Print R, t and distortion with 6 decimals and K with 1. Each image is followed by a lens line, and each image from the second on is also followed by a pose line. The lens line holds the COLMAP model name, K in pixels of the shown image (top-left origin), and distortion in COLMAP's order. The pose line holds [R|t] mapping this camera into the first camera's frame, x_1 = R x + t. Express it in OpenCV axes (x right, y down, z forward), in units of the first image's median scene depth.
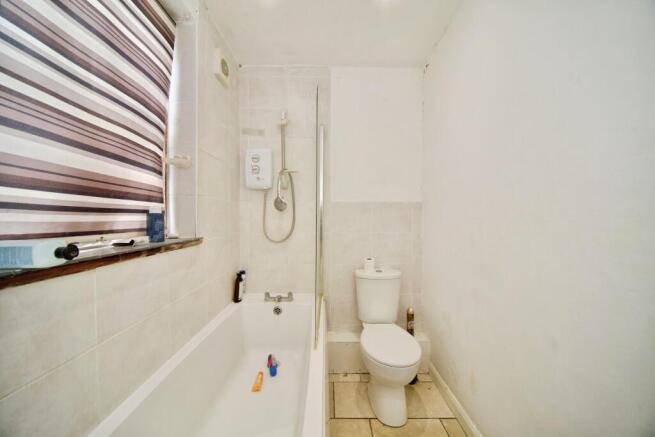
lens RADIAL K [[231.9, 0, 323.2], [0, 231.9, 216.0], [0, 0, 1]] dist [-0.014205, 0.000006]
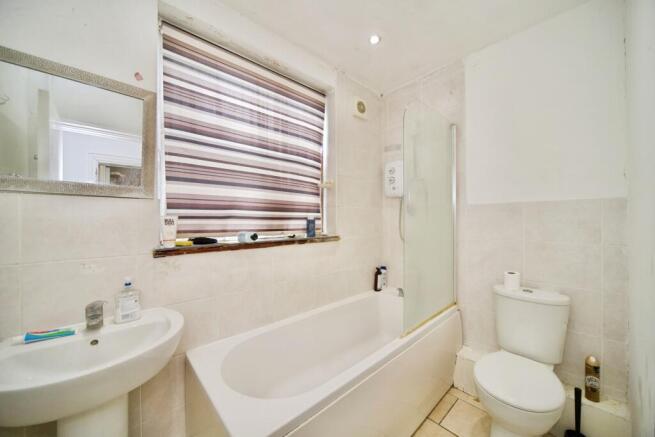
lens RADIAL K [[231.9, 0, 323.2], [0, 231.9, 216.0], [0, 0, 1]] dist [-0.014205, 0.000006]
pose [[0.663624, -0.017599, -0.747859, 0.459486], [0.006747, 0.999823, -0.017541, -0.006061], [0.748036, 0.006595, 0.663626, -0.034476]]
